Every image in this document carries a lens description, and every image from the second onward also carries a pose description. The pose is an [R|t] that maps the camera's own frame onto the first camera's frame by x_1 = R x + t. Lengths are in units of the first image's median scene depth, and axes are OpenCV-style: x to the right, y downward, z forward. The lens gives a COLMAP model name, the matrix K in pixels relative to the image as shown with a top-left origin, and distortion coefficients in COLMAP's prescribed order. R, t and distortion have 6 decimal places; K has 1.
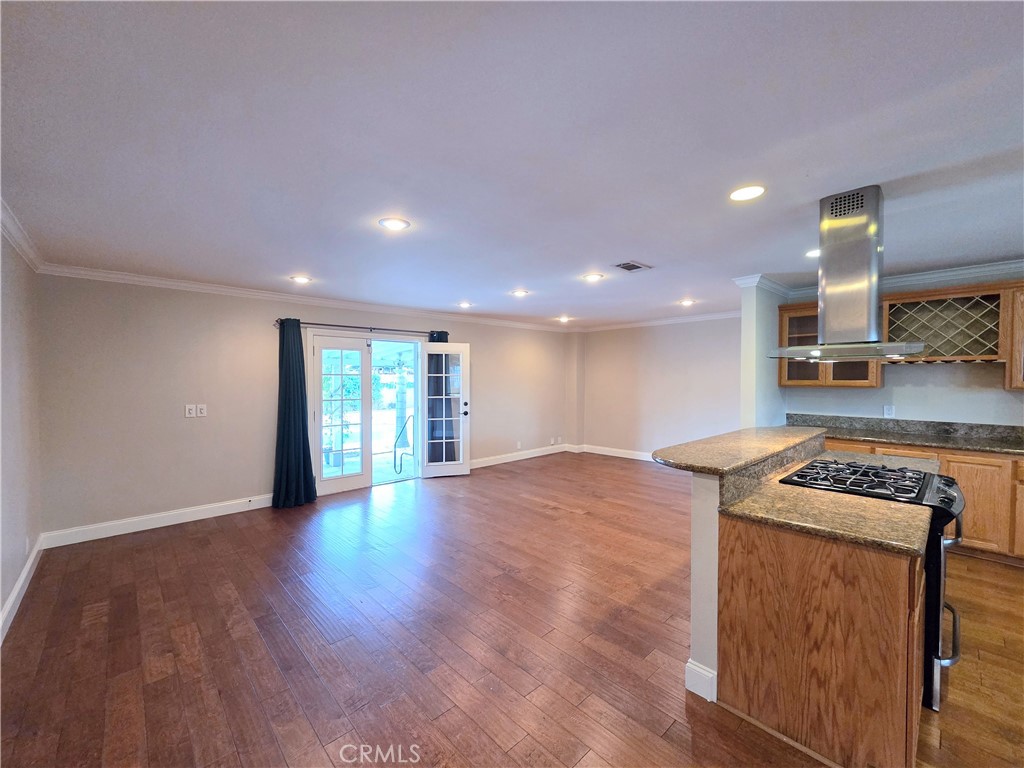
lens RADIAL K [[417.8, 0, 509.2], [0, 417.8, 387.1], [0, 0, 1]] dist [0.000169, 0.000214]
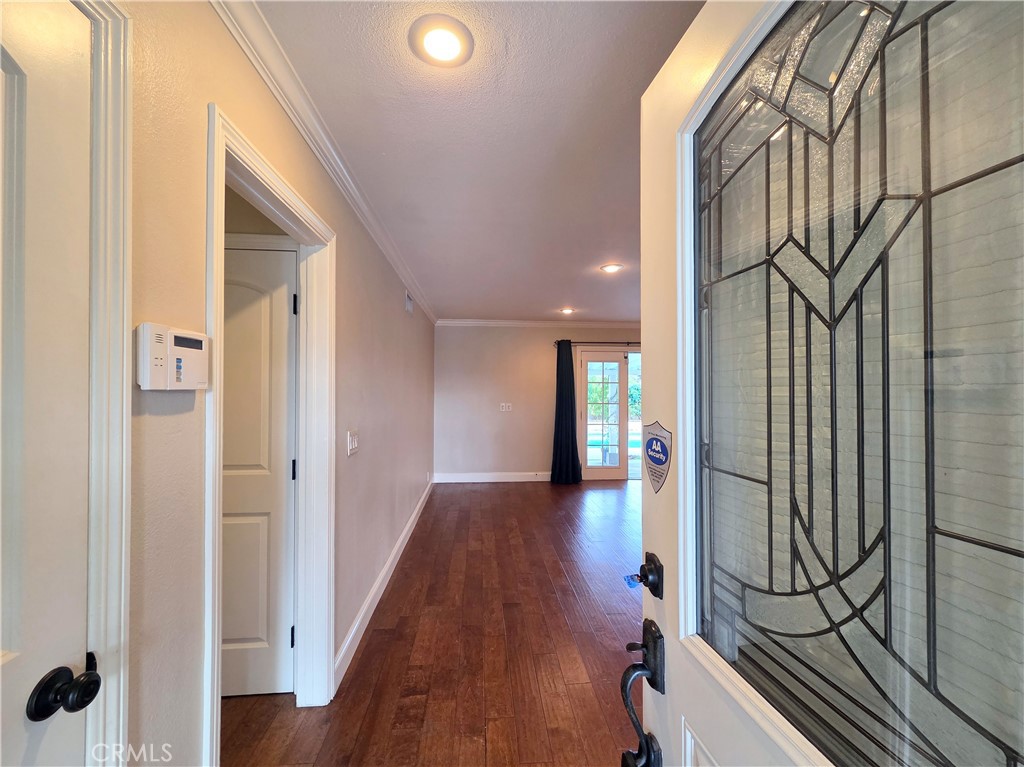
lens RADIAL K [[427.3, 0, 507.9], [0, 427.3, 385.6], [0, 0, 1]] dist [0.003528, 0.000354]
pose [[0.777077, -0.002192, -0.629402, 0.174524], [-0.016805, 0.999565, -0.024229, 0.014668], [0.629181, 0.029405, 0.776702, -0.142625]]
